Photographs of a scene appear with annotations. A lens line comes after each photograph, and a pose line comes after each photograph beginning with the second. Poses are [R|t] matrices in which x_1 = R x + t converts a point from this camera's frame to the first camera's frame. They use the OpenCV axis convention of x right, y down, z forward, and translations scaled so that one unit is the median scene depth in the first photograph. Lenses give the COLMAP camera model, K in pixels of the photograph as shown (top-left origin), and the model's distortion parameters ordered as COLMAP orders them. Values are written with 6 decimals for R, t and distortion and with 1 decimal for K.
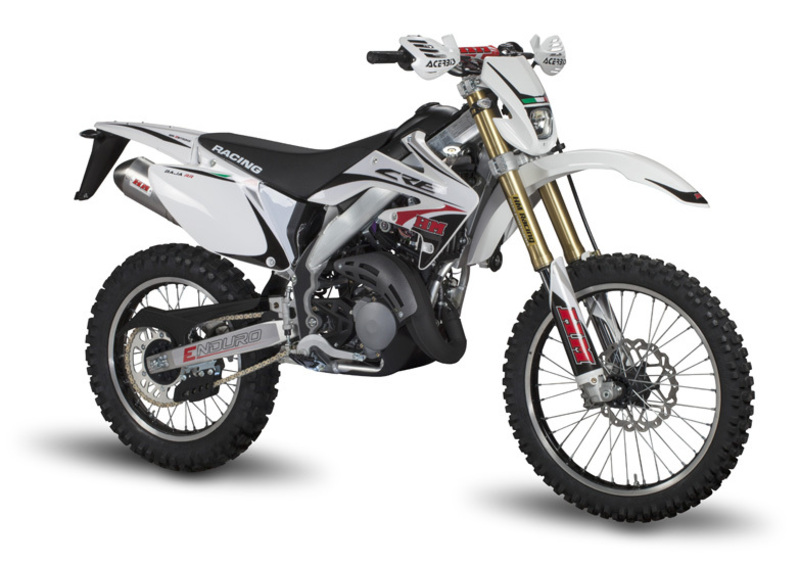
lens RADIAL K [[2308.5, 0, 400.0], [0, 2308.5, 282.0], [0, 0, 1]] dist [-0.031193, 21.882197]
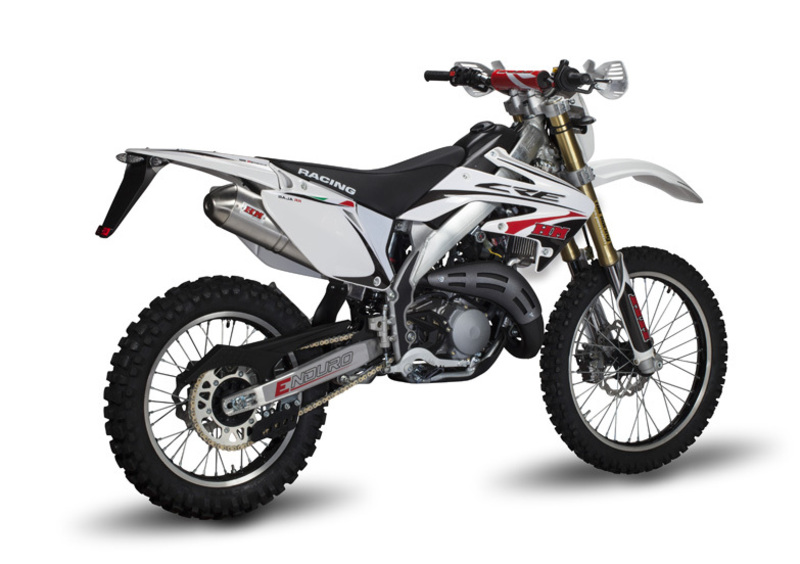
lens RADIAL K [[2308.5, 0, 400.0], [0, 2308.5, 282.0], [0, 0, 1]] dist [-0.031193, 21.882197]
pose [[0.439323, -0.068697, 0.895699, -0.954393], [0.086703, 0.995659, 0.033838, -0.041739], [-0.894136, 0.062794, 0.443372, 0.547587]]
